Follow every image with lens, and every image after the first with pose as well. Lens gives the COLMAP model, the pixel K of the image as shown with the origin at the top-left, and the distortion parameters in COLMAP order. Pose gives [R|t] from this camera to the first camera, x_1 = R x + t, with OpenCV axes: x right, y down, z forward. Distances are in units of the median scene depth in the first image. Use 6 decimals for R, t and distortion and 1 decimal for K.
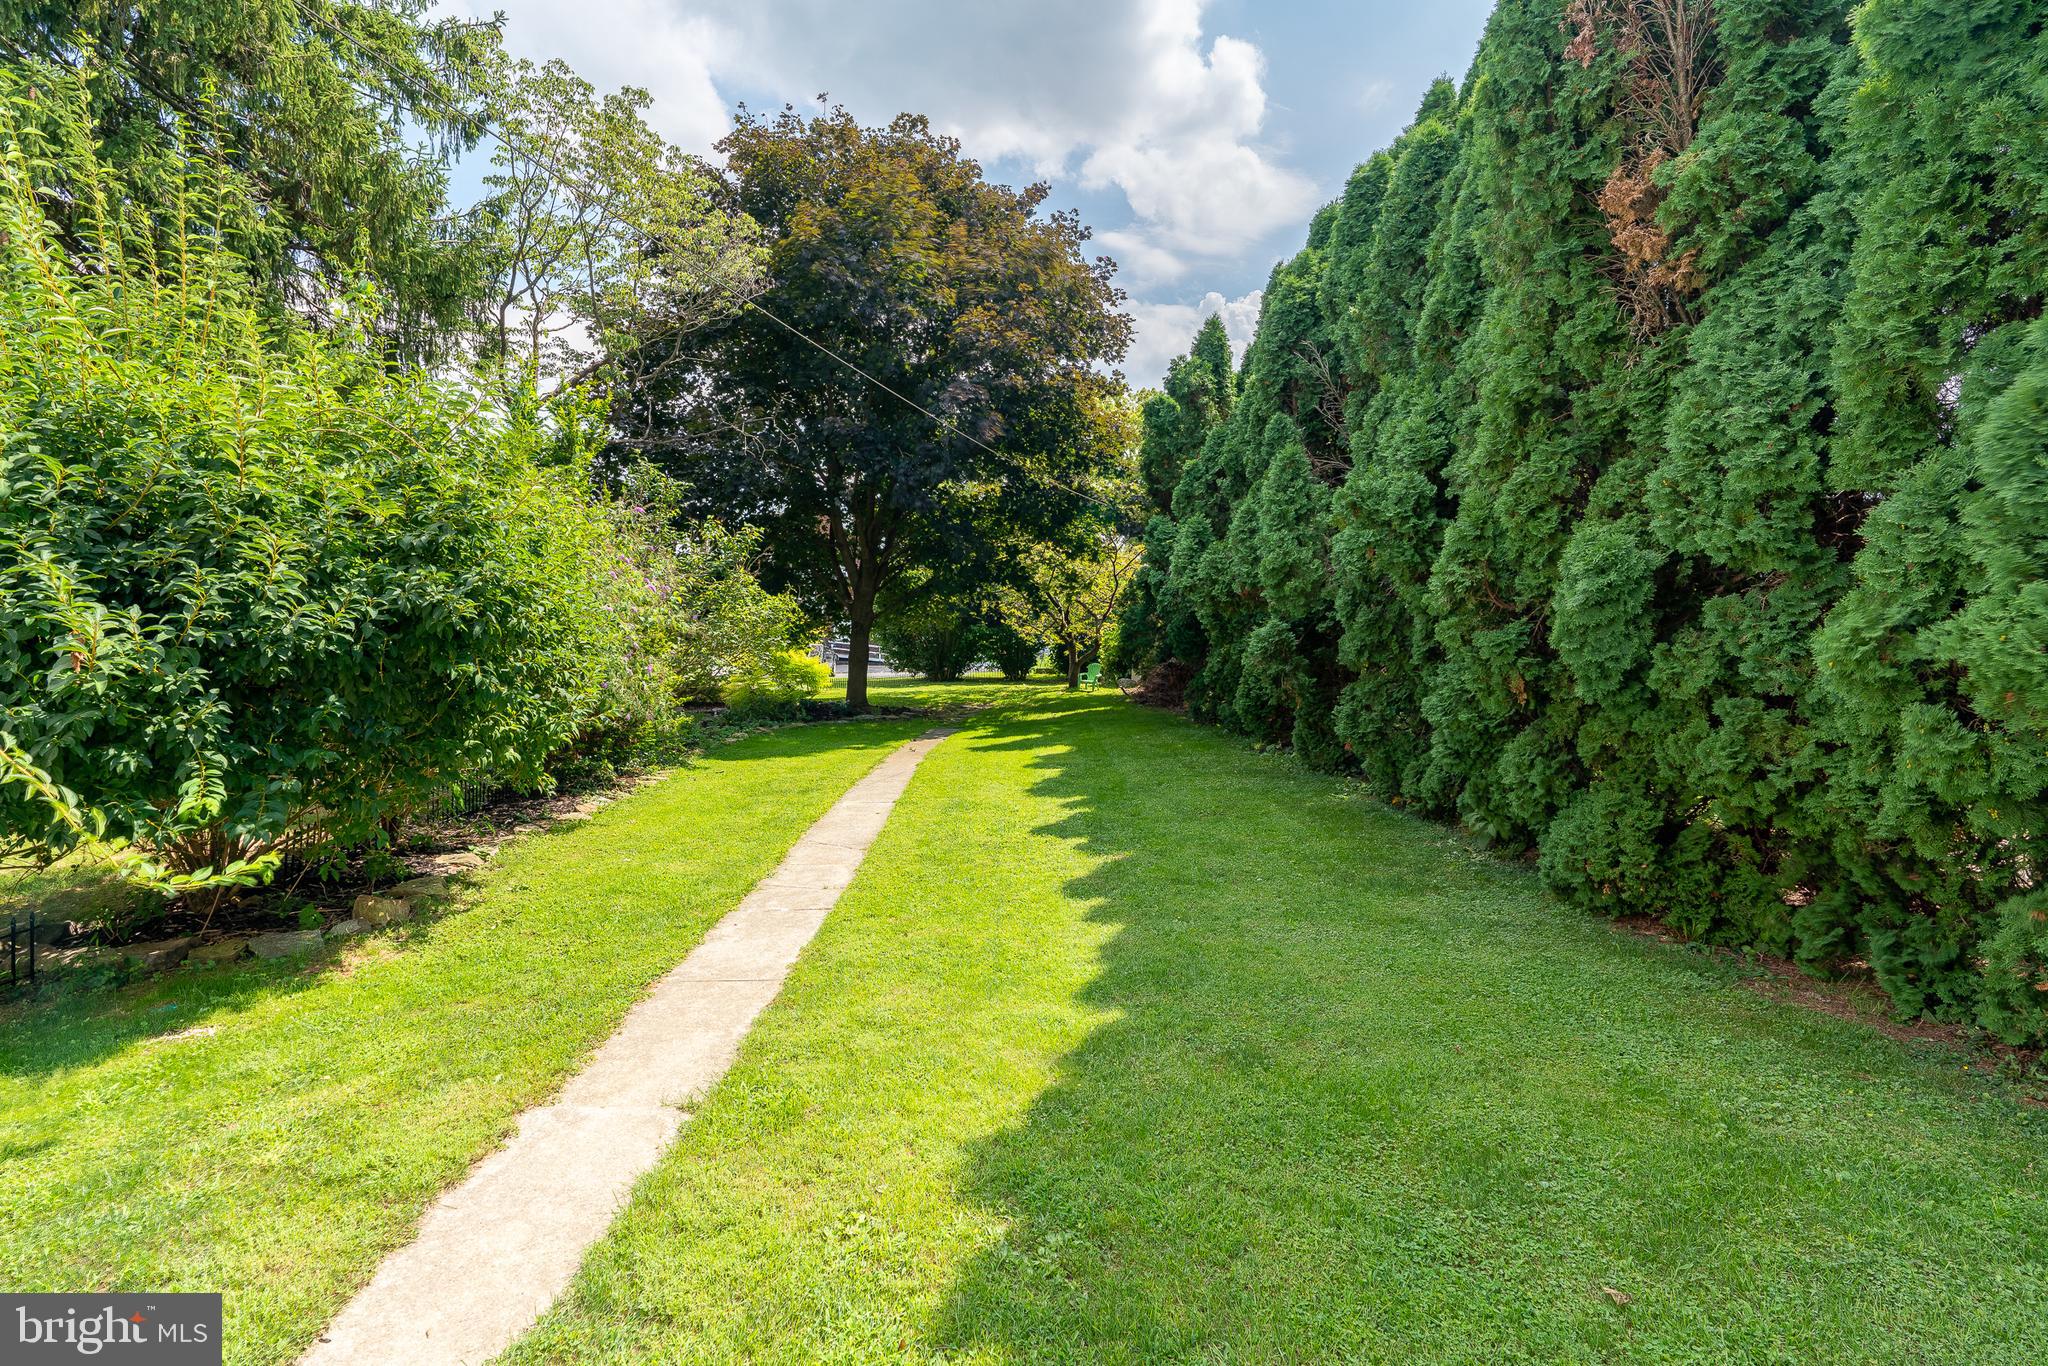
lens RADIAL K [[1007.8, 0, 1014.7], [0, 1007.8, 662.9], [0, 0, 1]] dist [-0.005339, 0.000985]
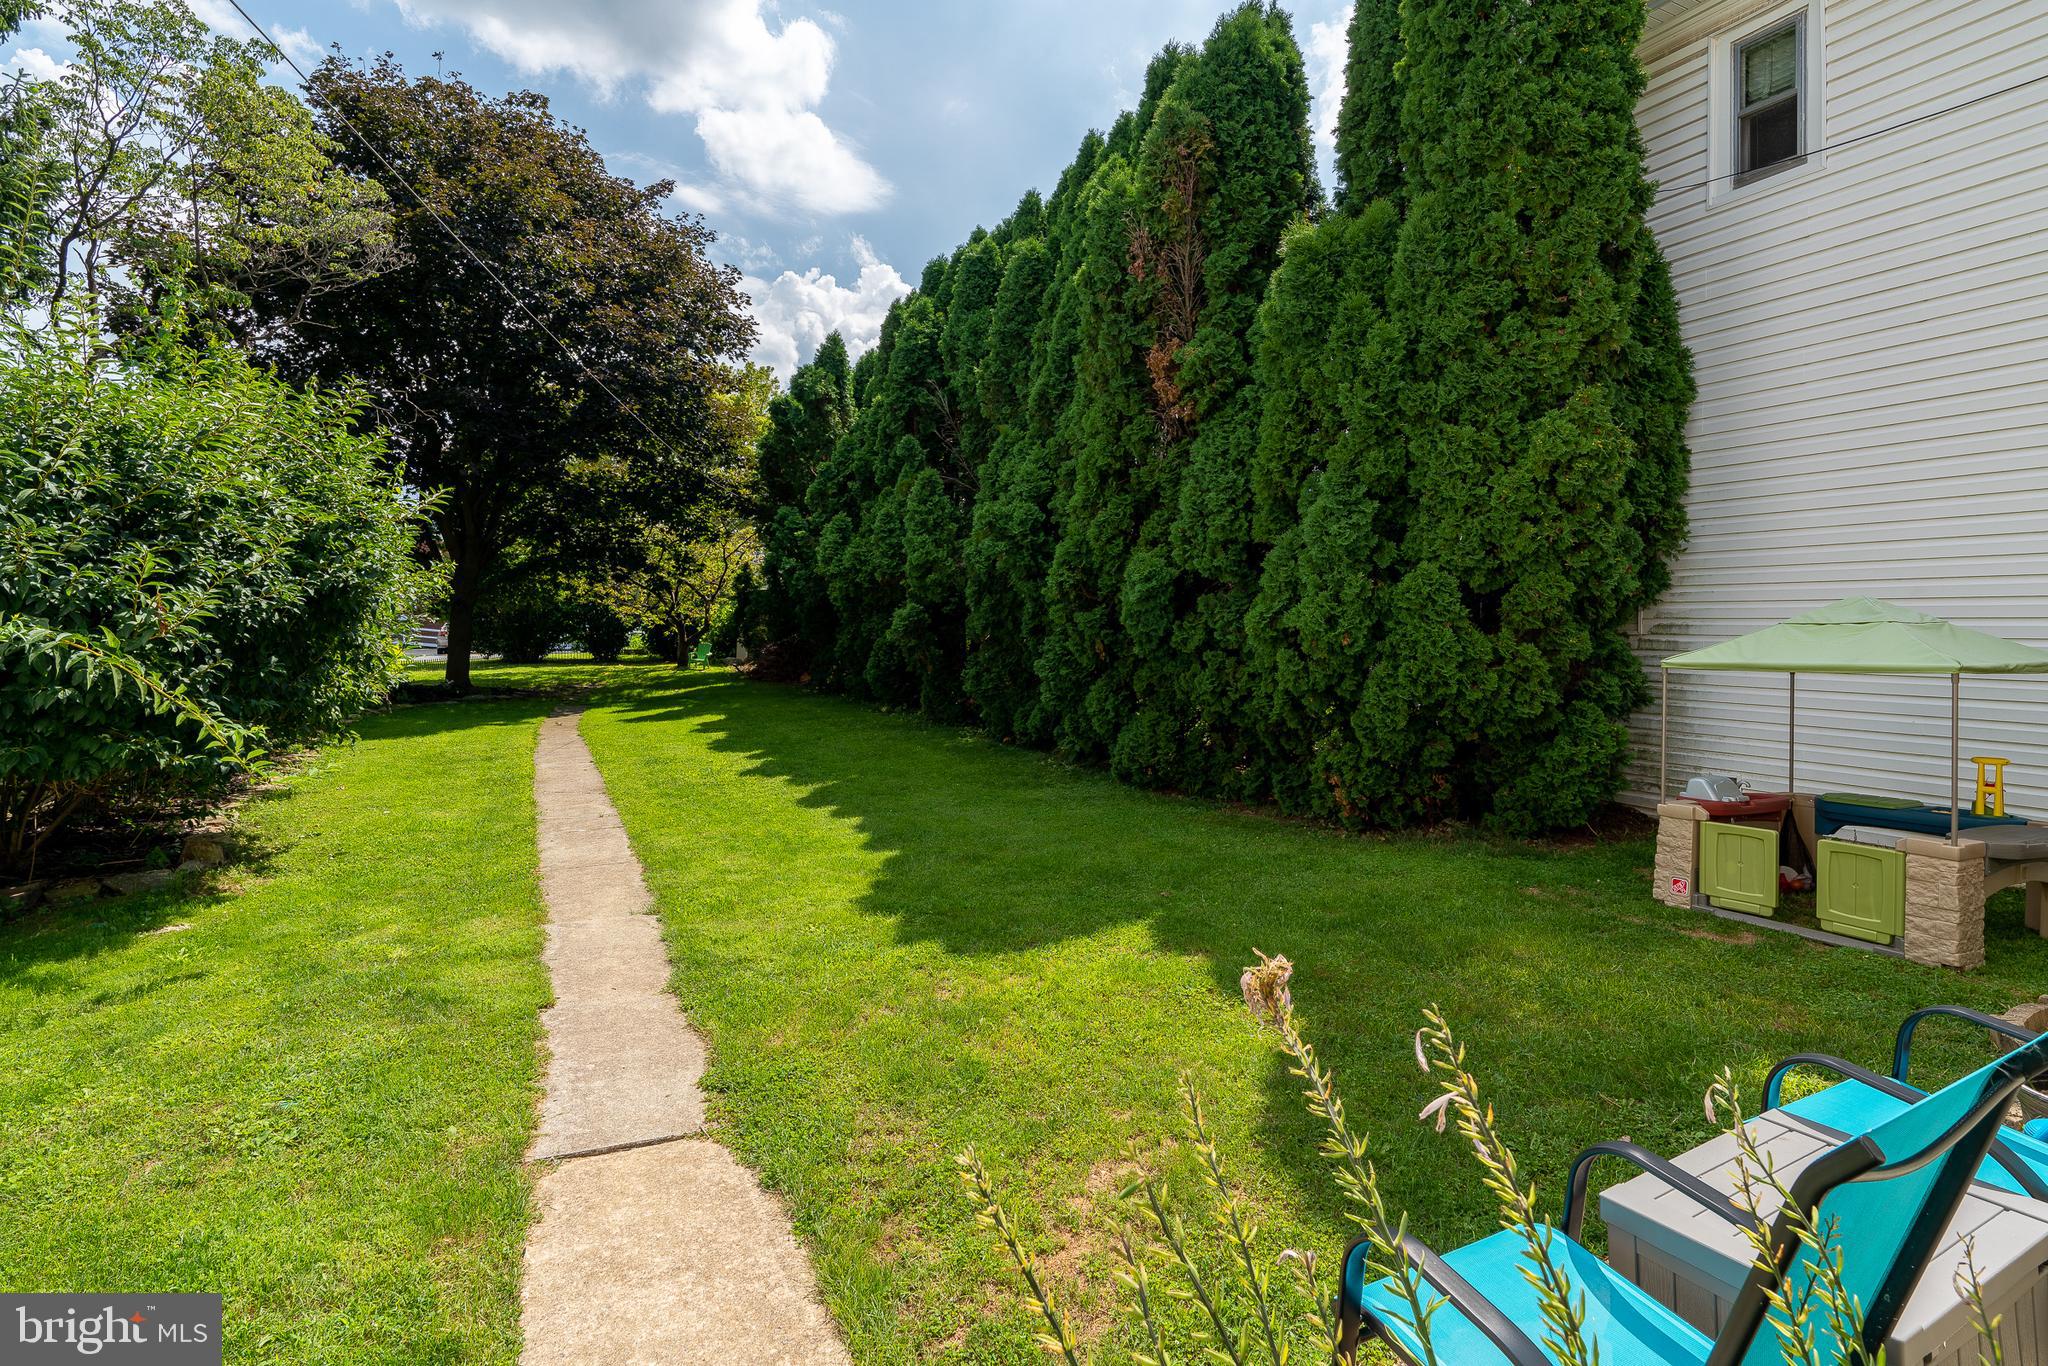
lens RADIAL K [[1007.8, 0, 1014.7], [0, 1007.8, 662.9], [0, 0, 1]] dist [-0.005339, 0.000985]
pose [[0.914002, -0.011880, 0.405535, -0.253798], [0.004474, 0.999806, 0.019205, 0.014751], [-0.405685, -0.015739, 0.913878, -0.378056]]
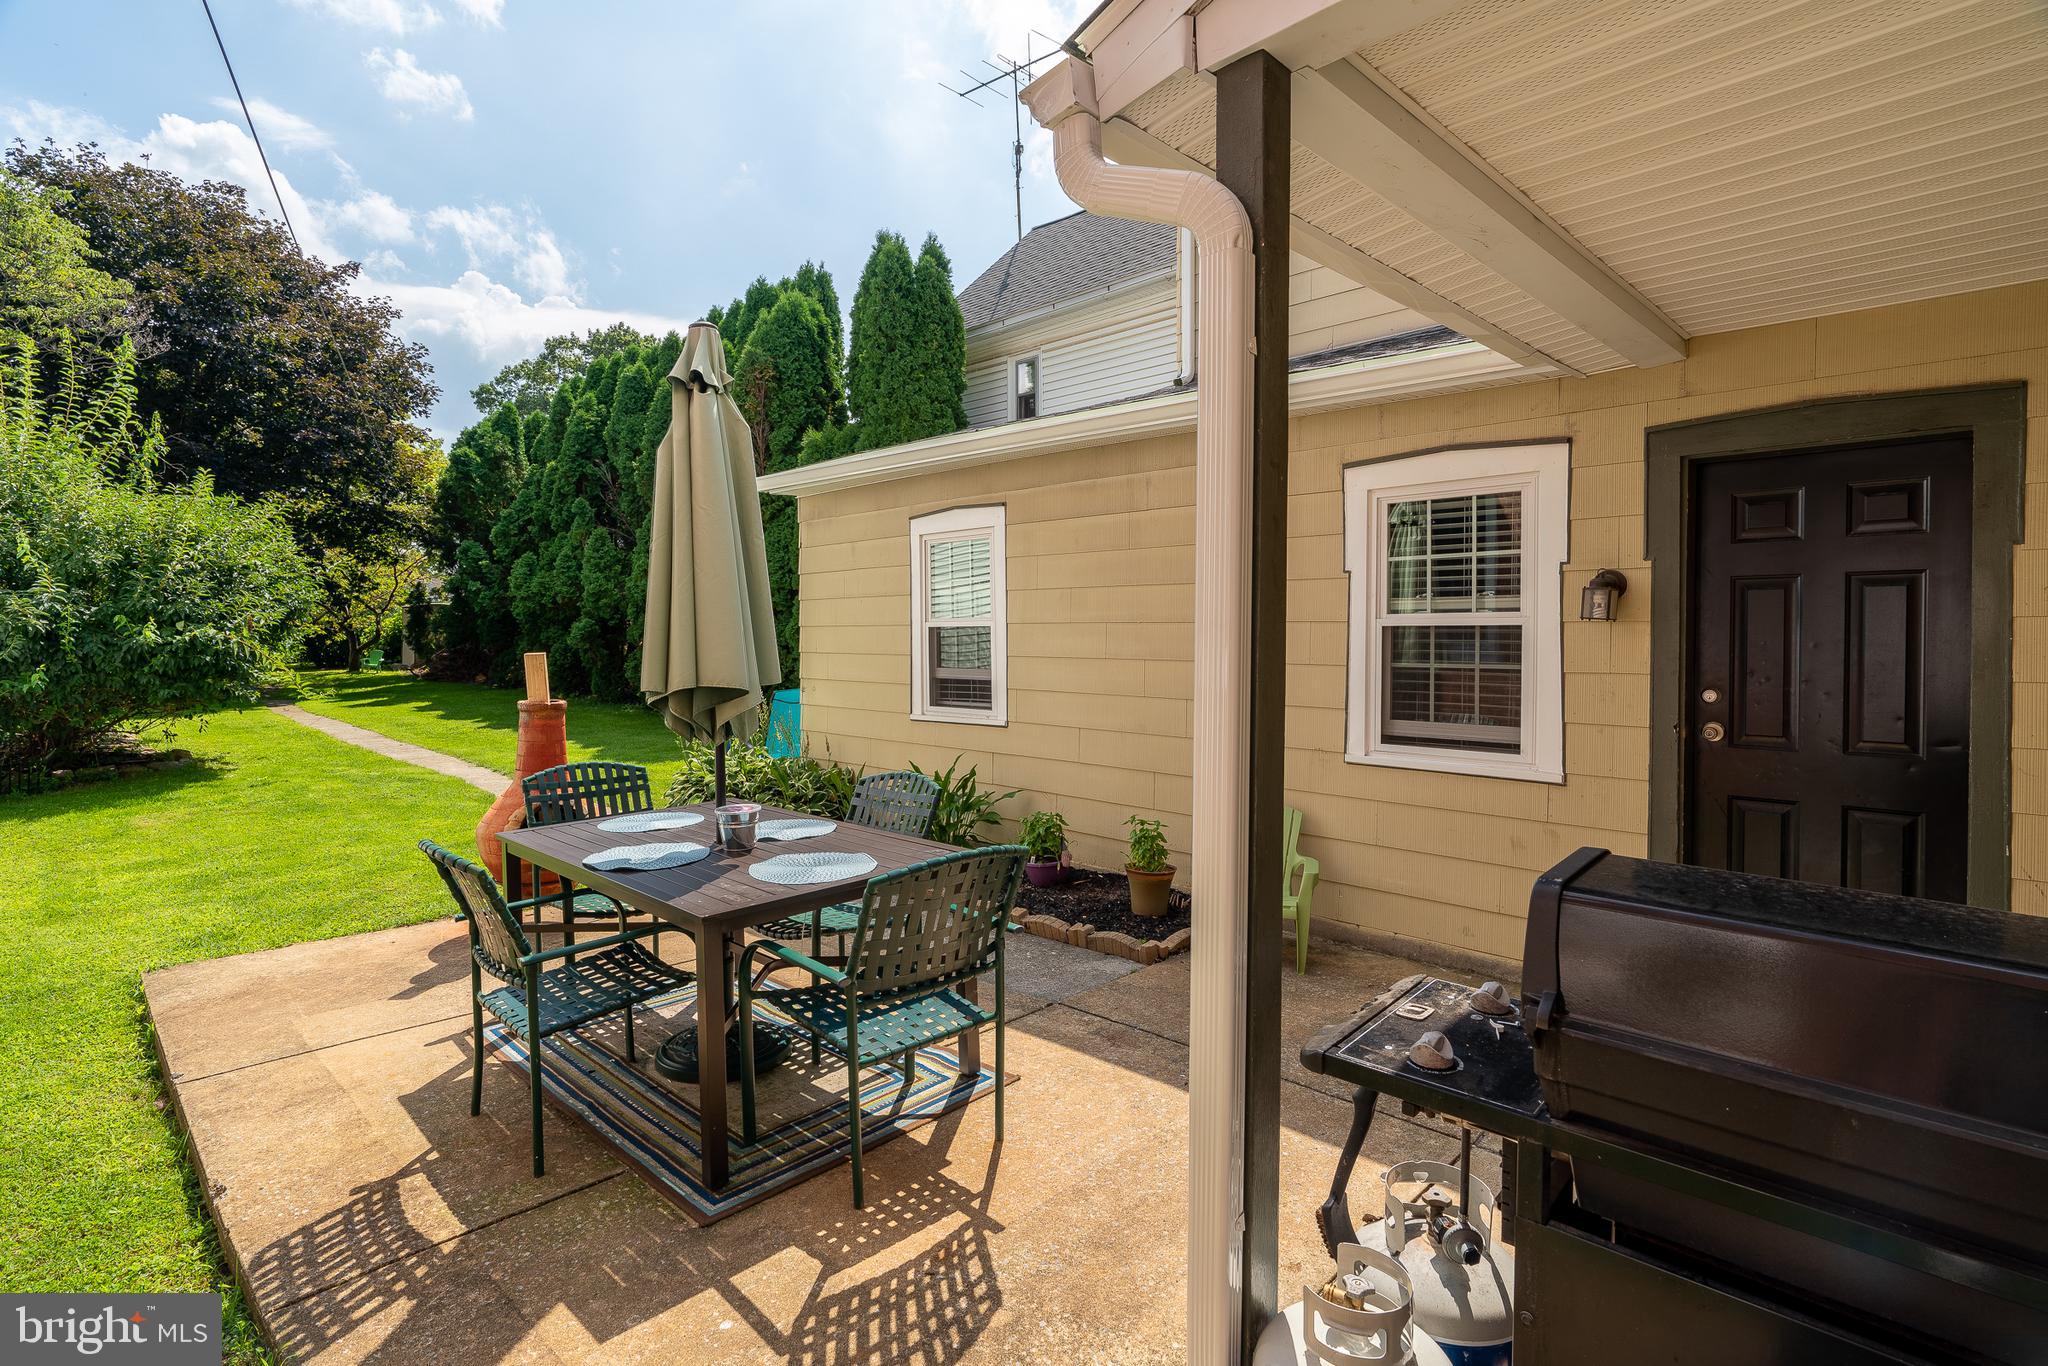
lens RADIAL K [[1007.8, 0, 1014.7], [0, 1007.8, 662.9], [0, 0, 1]] dist [-0.005339, 0.000985]
pose [[0.728205, -0.005868, 0.685335, -0.812571], [0.005583, 0.999981, 0.002630, 0.070756], [-0.685337, 0.001911, 0.728223, -1.636662]]
